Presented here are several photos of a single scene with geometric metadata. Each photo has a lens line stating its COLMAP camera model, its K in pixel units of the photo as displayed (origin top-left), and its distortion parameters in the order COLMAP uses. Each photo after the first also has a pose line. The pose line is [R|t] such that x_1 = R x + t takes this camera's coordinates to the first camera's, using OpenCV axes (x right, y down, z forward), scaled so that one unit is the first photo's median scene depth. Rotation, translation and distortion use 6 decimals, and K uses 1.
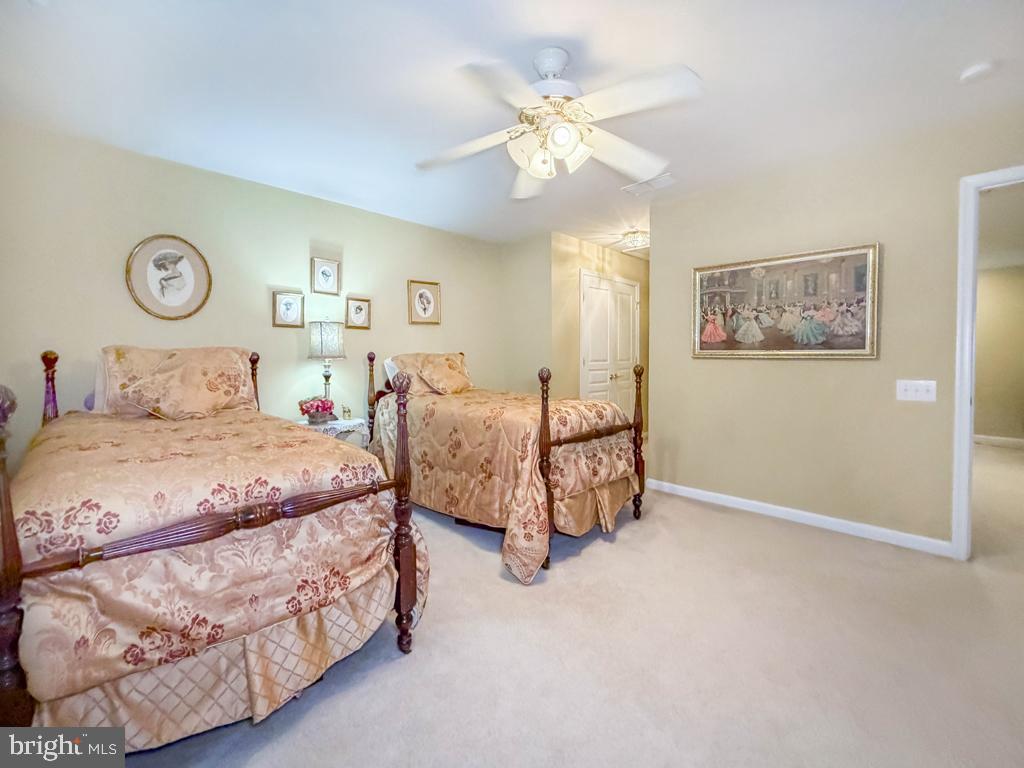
lens RADIAL K [[440.6, 0, 509.3], [0, 440.6, 361.2], [0, 0, 1]] dist [0.001057, 0.000103]
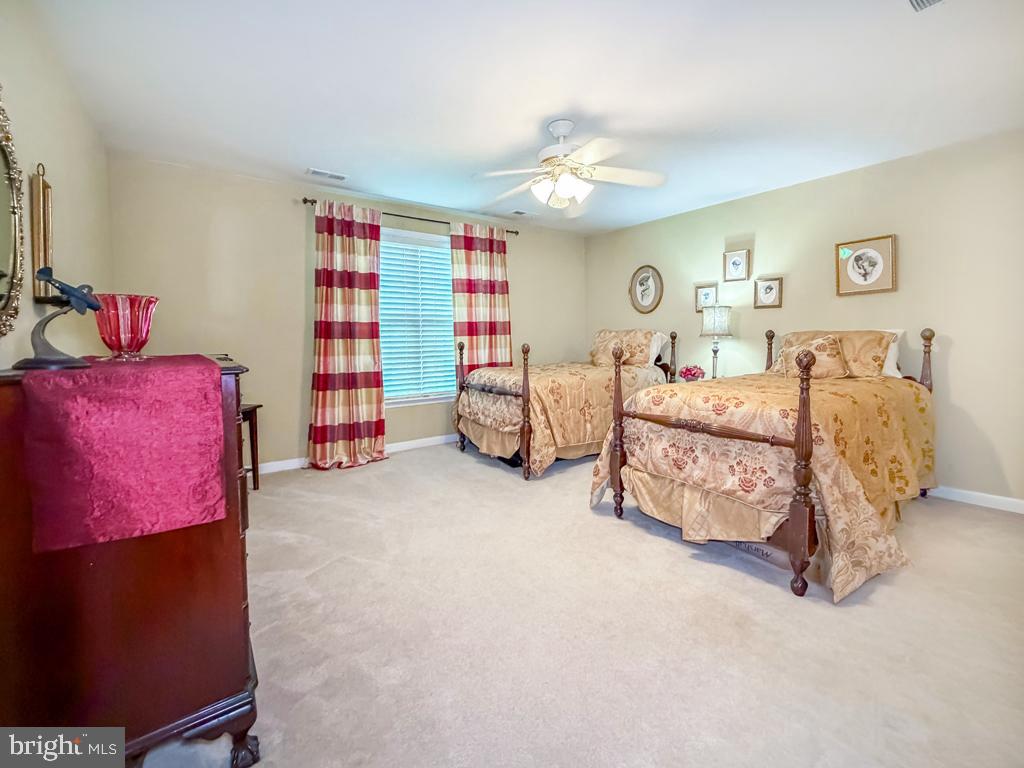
lens RADIAL K [[413.3, 0, 512.0], [0, 413.3, 384.0], [0, 0, 1]] dist [0.000309, -0.000006]
pose [[-0.143026, 0.120081, -0.982407, 0.804275], [-0.004873, 0.992515, 0.122026, -0.011831], [0.989707, 0.022240, -0.141370, 0.588113]]
